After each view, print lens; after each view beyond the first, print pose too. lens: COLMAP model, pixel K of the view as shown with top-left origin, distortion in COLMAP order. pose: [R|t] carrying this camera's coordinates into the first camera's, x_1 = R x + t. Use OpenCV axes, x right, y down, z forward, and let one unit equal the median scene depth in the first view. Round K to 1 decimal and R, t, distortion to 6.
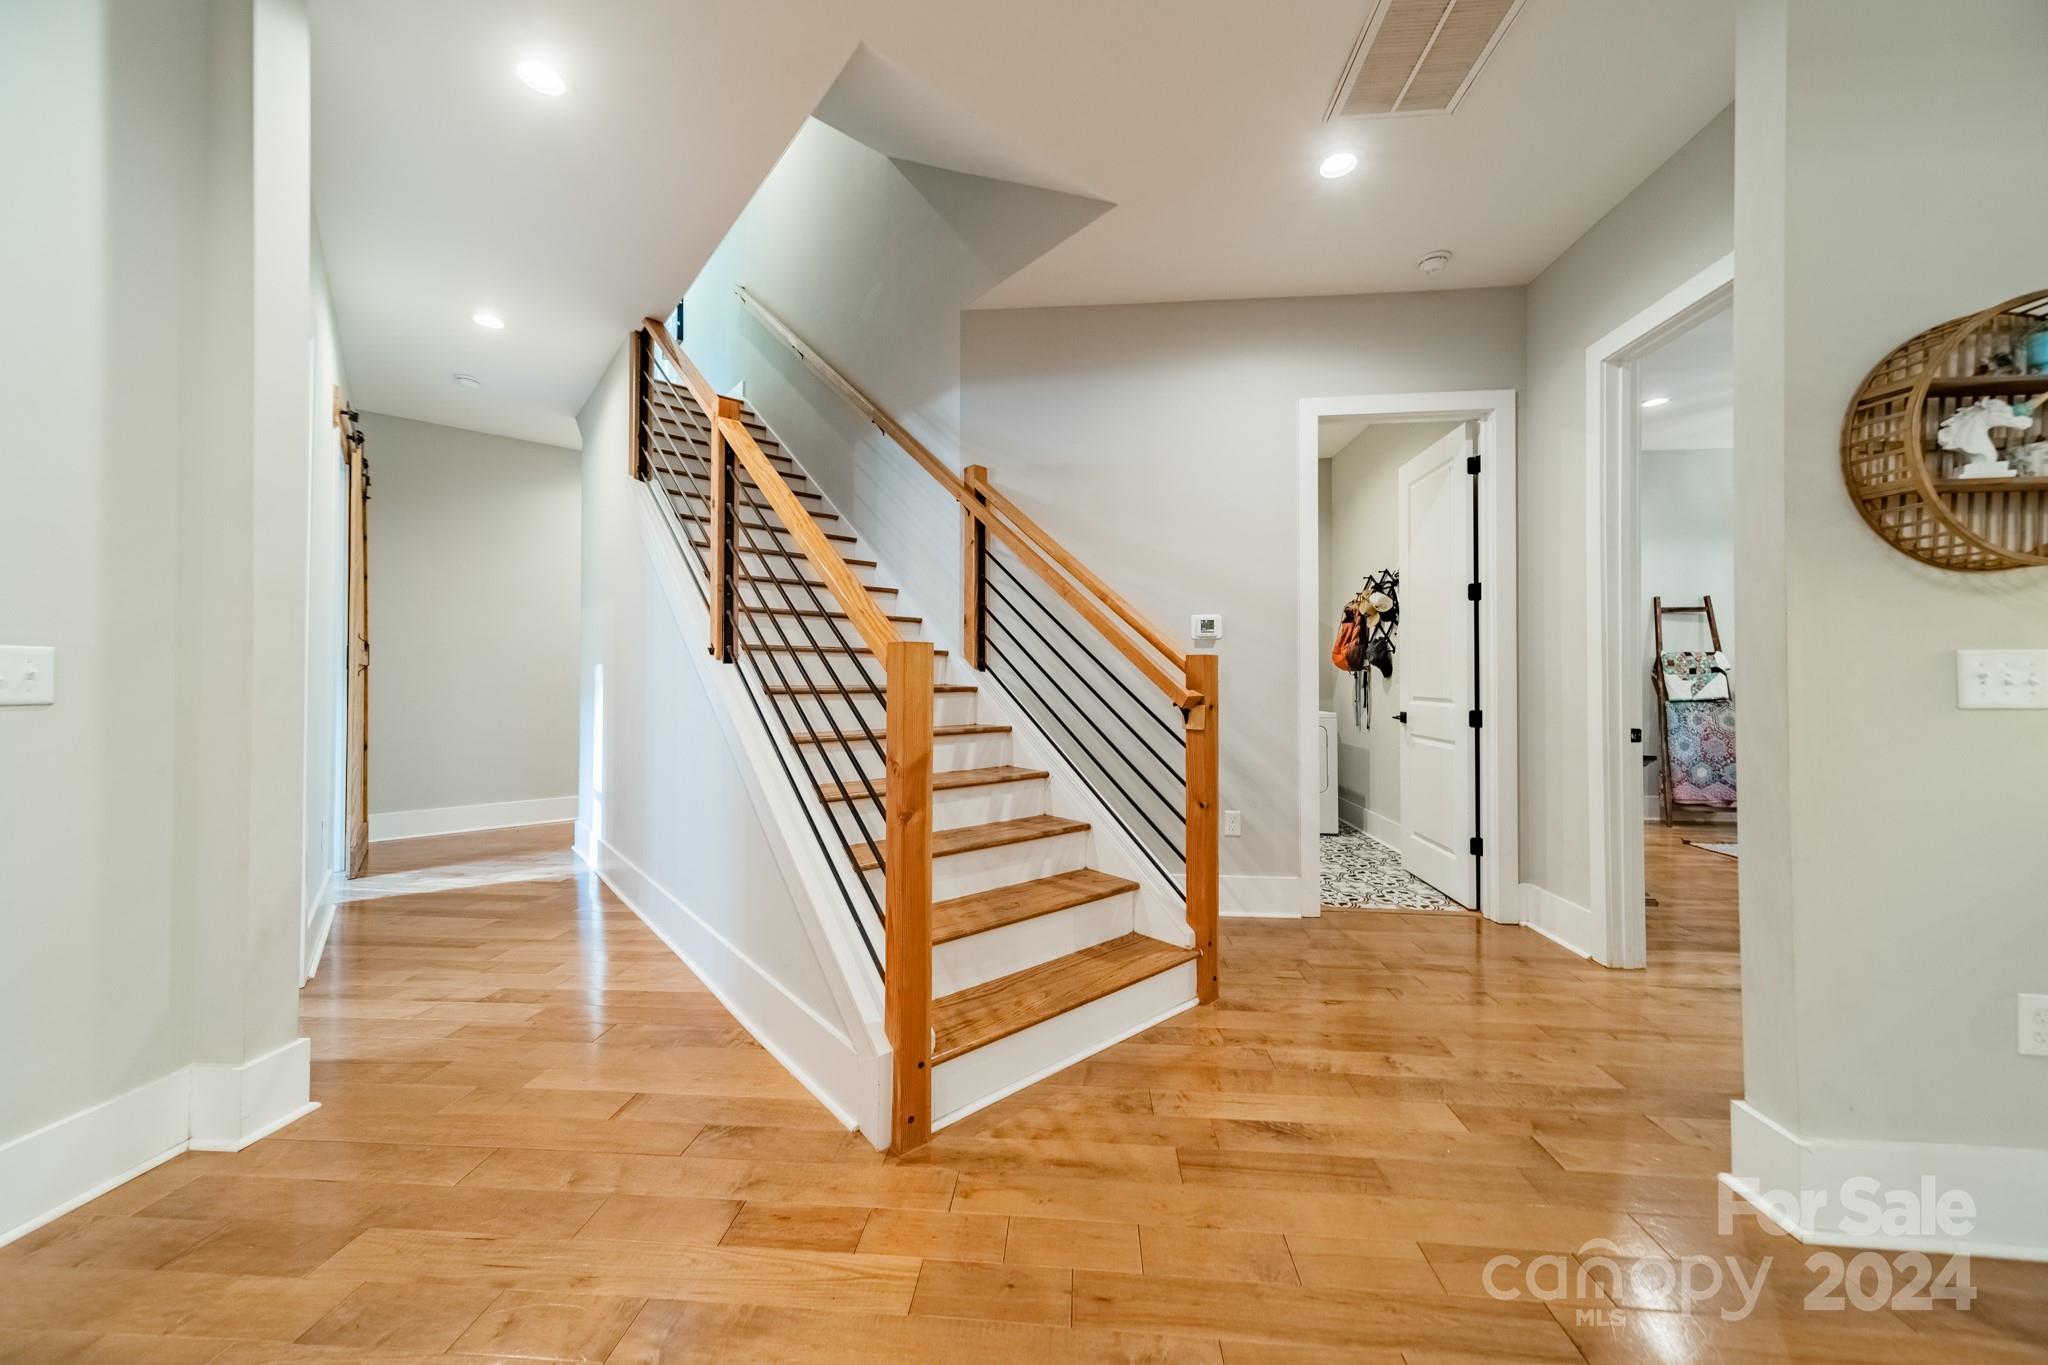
lens RADIAL K [[727.1, 0, 1026.5], [0, 727.1, 668.7], [0, 0, 1]] dist [0.007932, -0.000440]
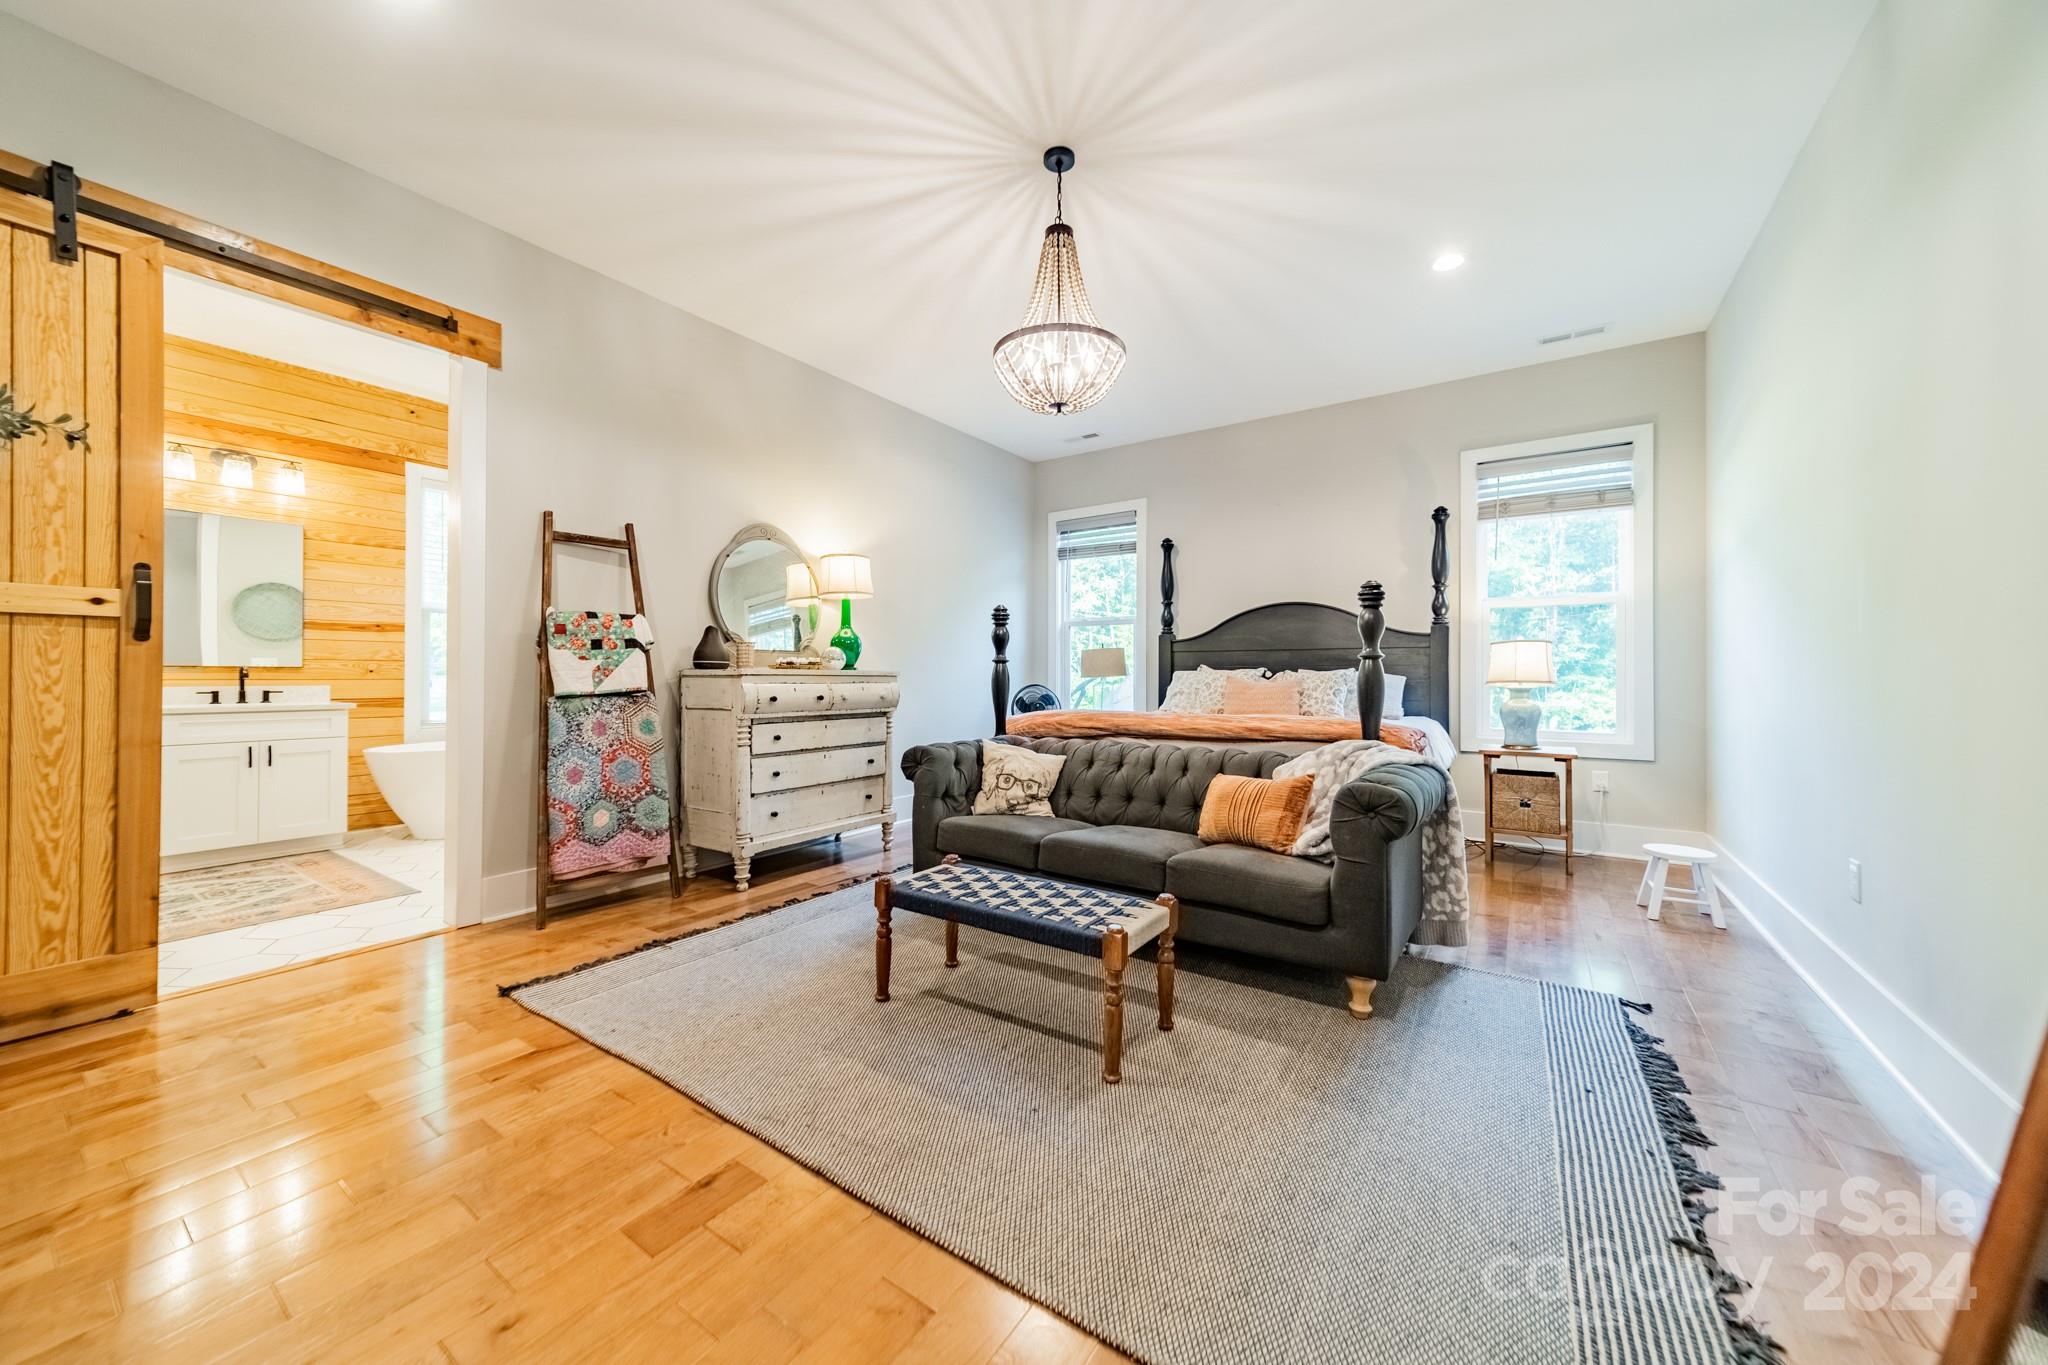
lens RADIAL K [[727.1, 0, 1025.5], [0, 727.1, 673.2], [0, 0, 1]] dist [0.007932, -0.000440]
pose [[0.487084, 0.002675, 0.873351, 0.570260], [-0.015620, 0.999862, 0.005649, 0.017705], [-0.873215, -0.016394, 0.487058, 0.417454]]
